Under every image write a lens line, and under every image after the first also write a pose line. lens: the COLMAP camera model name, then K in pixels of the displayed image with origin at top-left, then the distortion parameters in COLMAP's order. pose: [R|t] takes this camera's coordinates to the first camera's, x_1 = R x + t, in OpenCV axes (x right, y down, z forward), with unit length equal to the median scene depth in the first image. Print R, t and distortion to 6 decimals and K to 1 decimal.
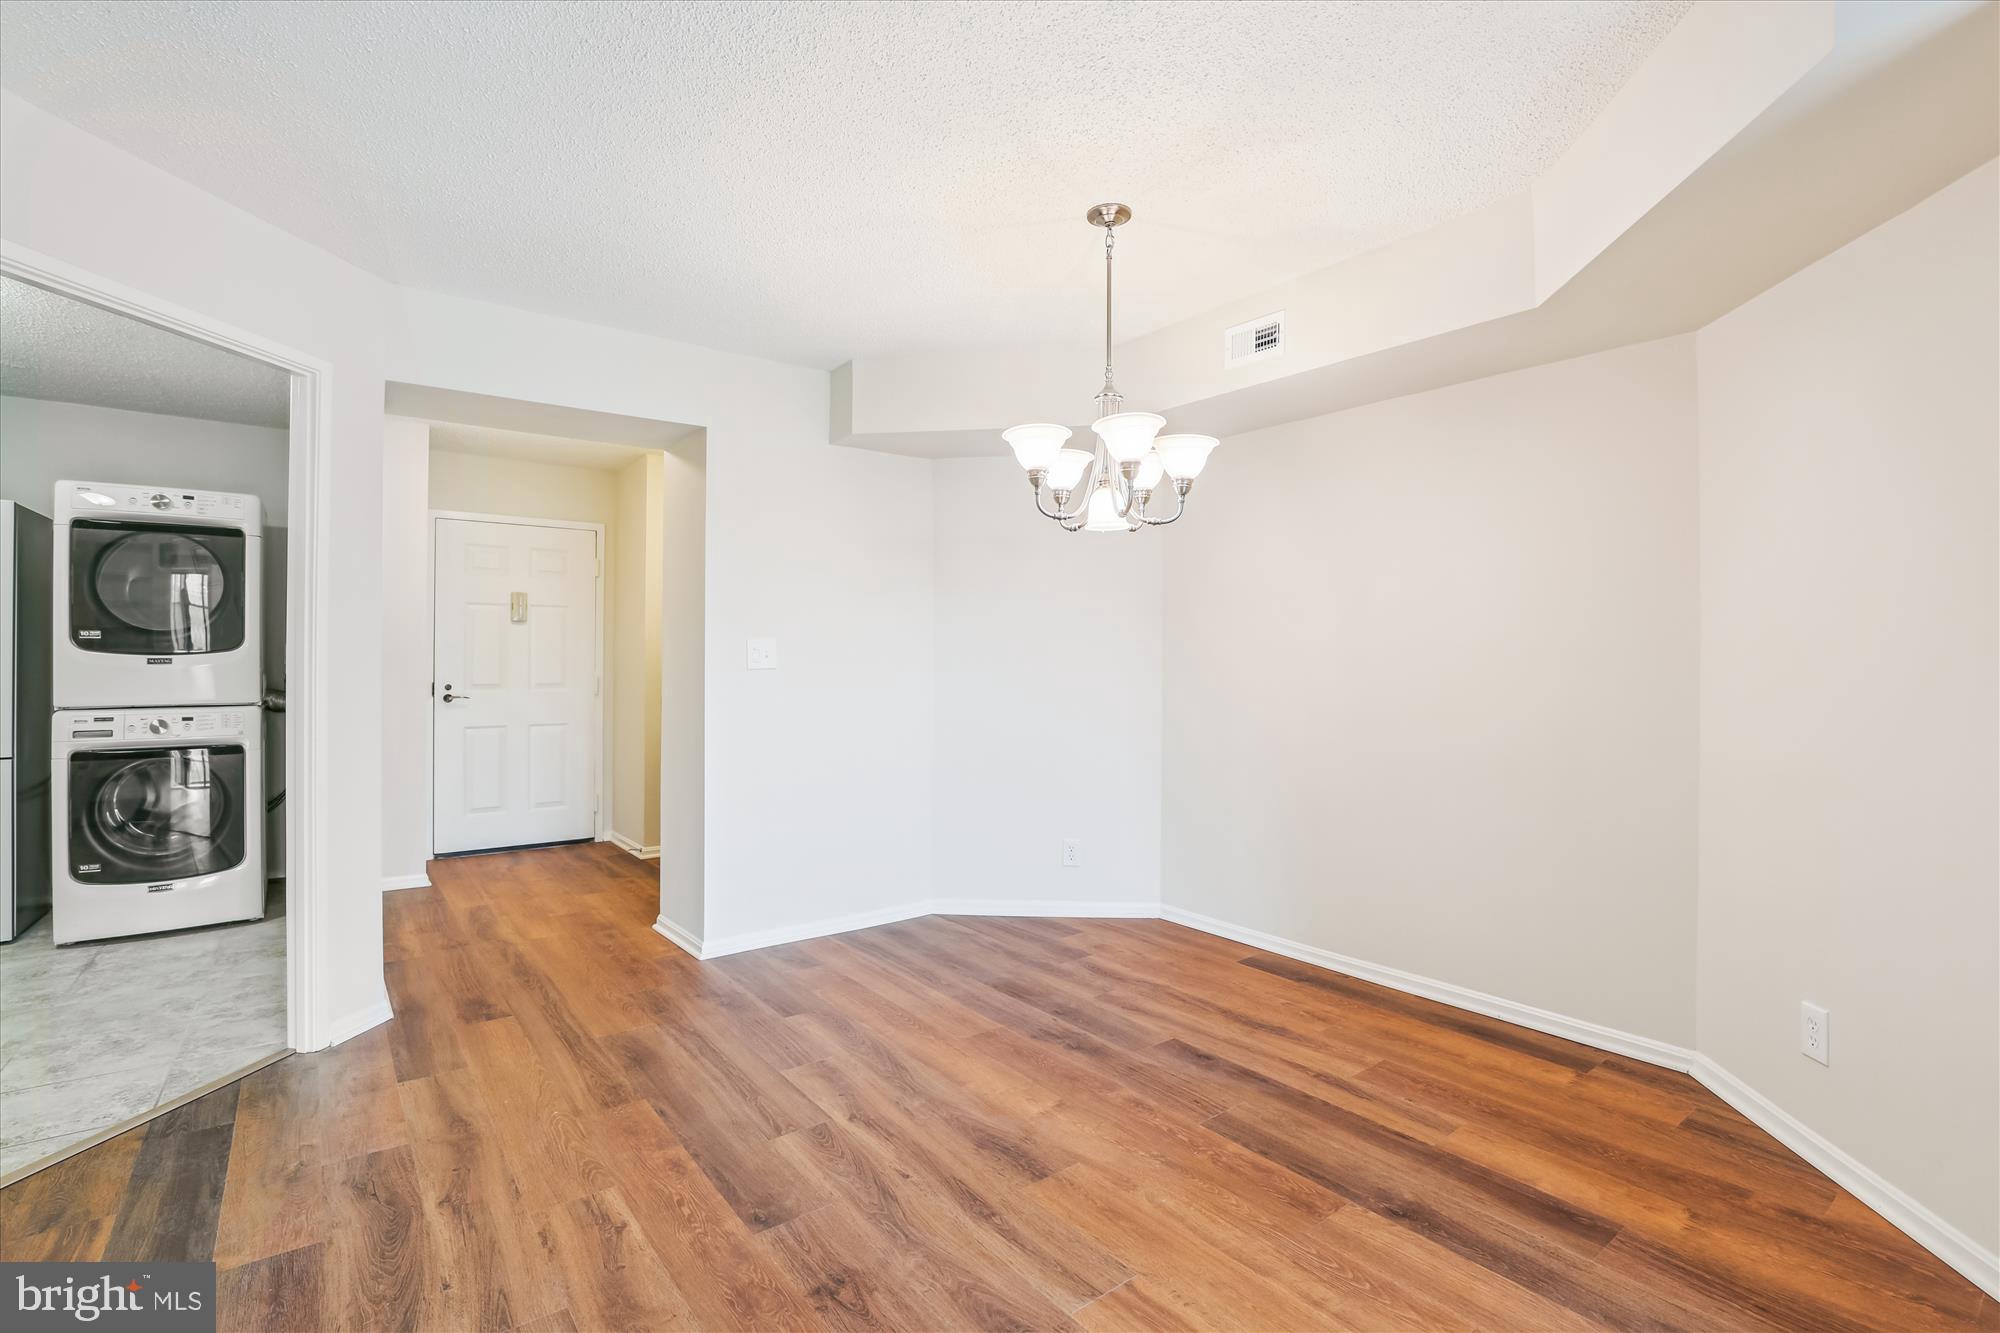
lens RADIAL K [[924.9, 0, 1025.9], [0, 924.9, 646.9], [0, 0, 1]] dist [-0.034377, 0.006112]
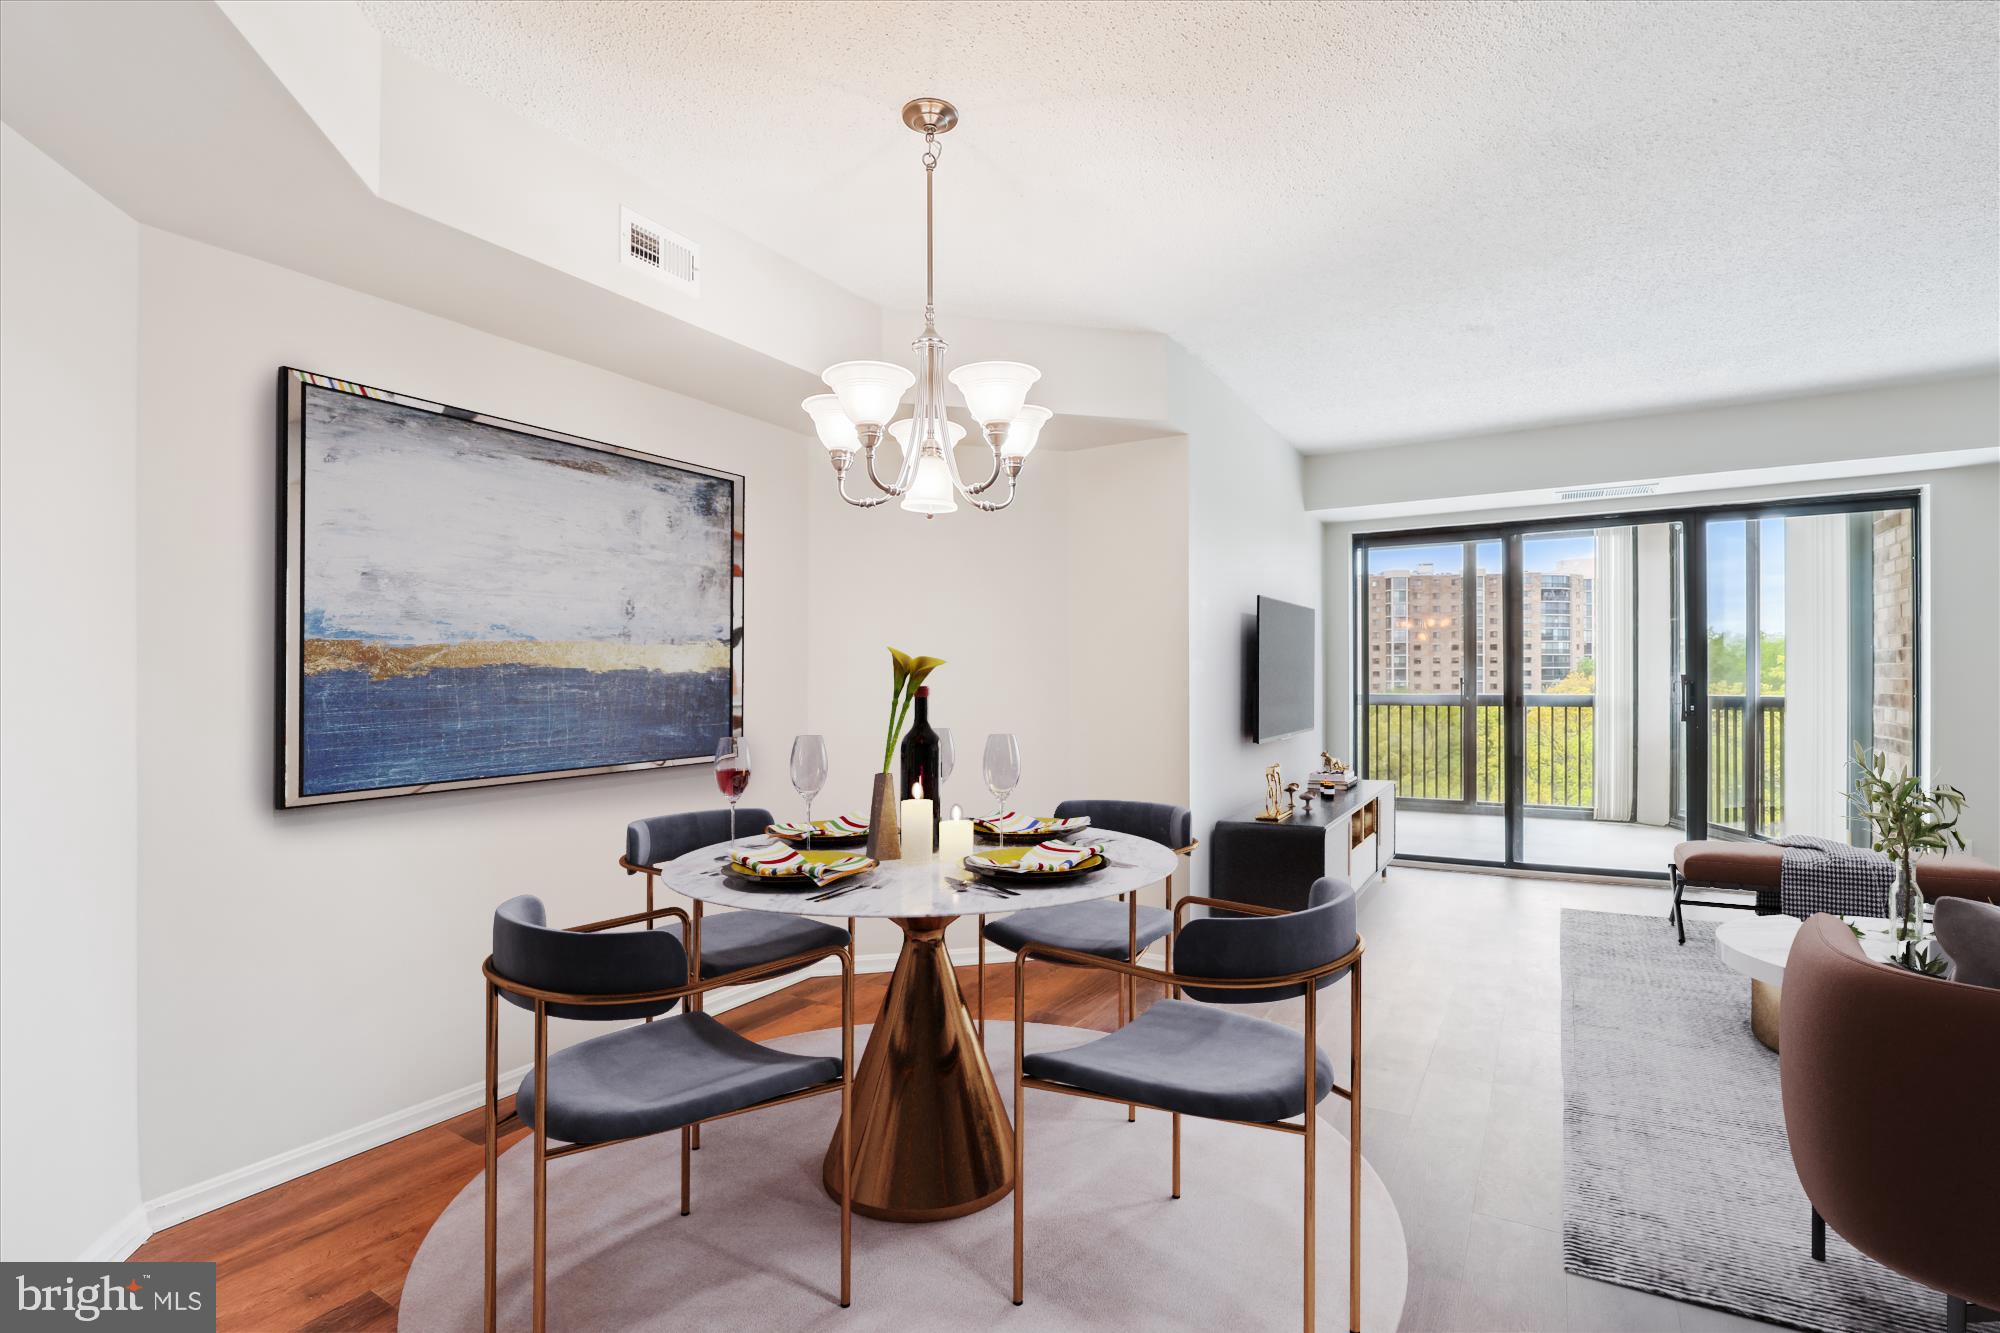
lens RADIAL K [[924.9, 0, 966.0], [0, 924.9, 660.8], [0, 0, 1]] dist [-0.034377, 0.006112]
pose [[-0.331068, 0.017183, 0.943450, -0.659030], [-0.012065, 0.999675, -0.022440, 0.022482], [-0.943530, -0.018812, -0.330753, 1.226354]]
